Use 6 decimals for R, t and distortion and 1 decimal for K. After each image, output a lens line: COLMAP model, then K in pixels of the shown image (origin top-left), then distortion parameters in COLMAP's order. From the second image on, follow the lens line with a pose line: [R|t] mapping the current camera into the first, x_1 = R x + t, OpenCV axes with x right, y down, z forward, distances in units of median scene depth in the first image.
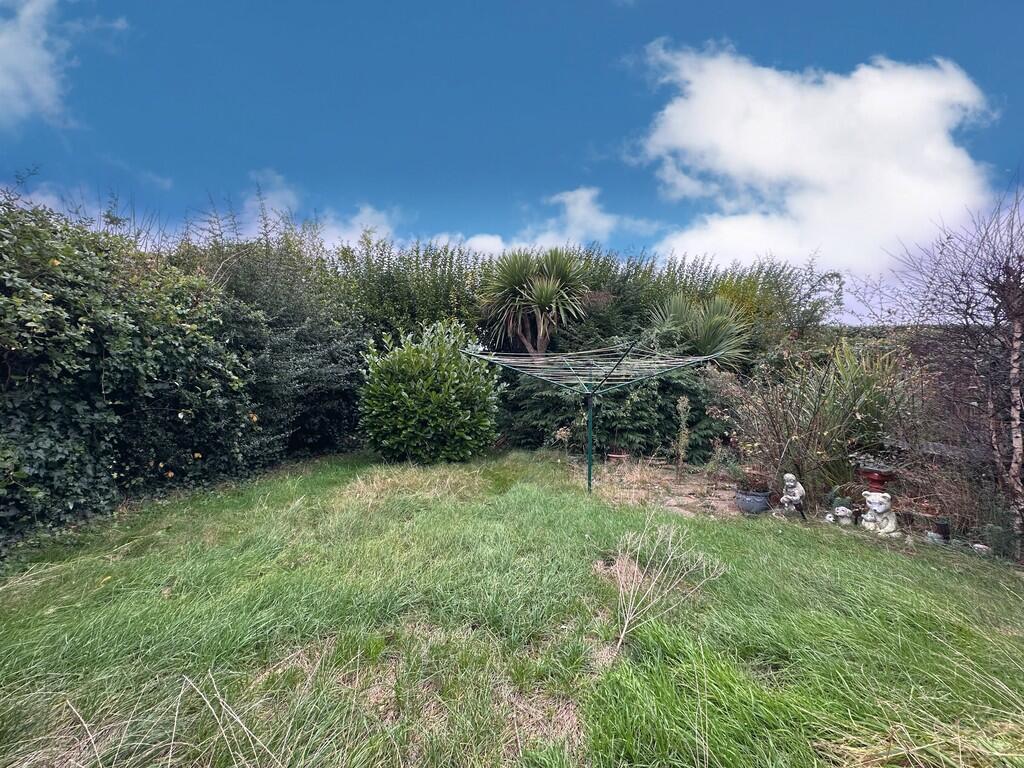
lens RADIAL K [[407.9, 0, 511.7], [0, 407.9, 386.4], [0, 0, 1]] dist [0.000807, -0.000026]
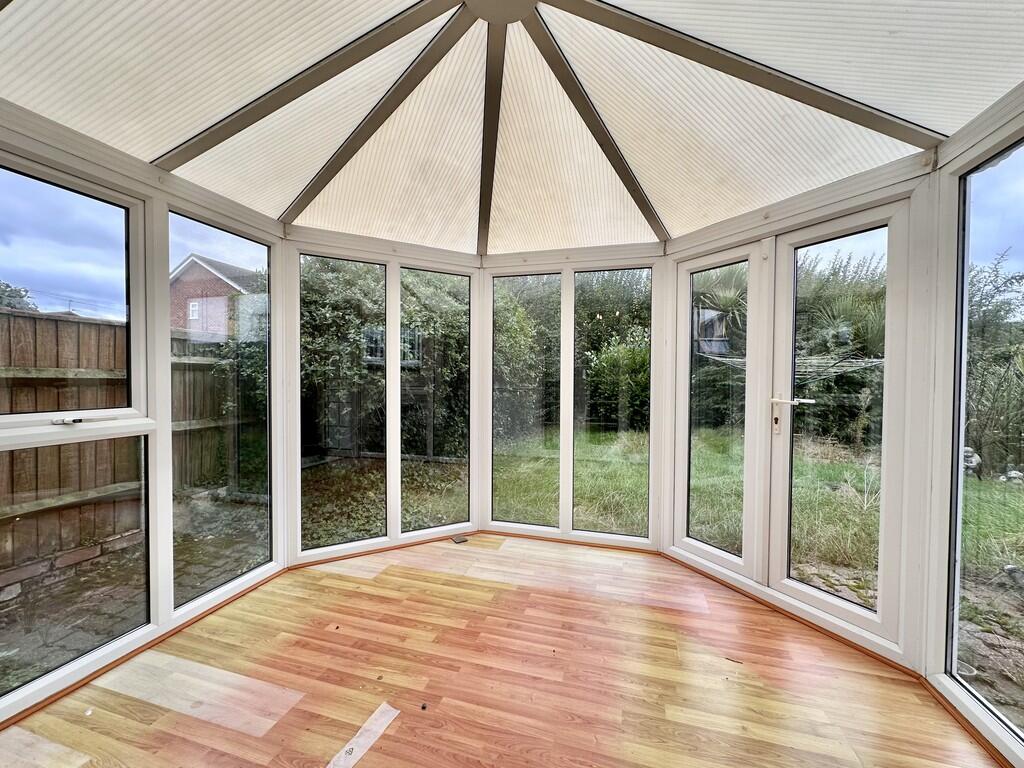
lens RADIAL K [[407.9, 0, 512.3], [0, 407.9, 385.9], [0, 0, 1]] dist [0.000807, -0.000026]
pose [[0.973735, 0.017219, -0.227033, -0.301885], [-0.009248, 0.999304, 0.036126, -0.013785], [0.227497, -0.033077, 0.973217, -0.406396]]
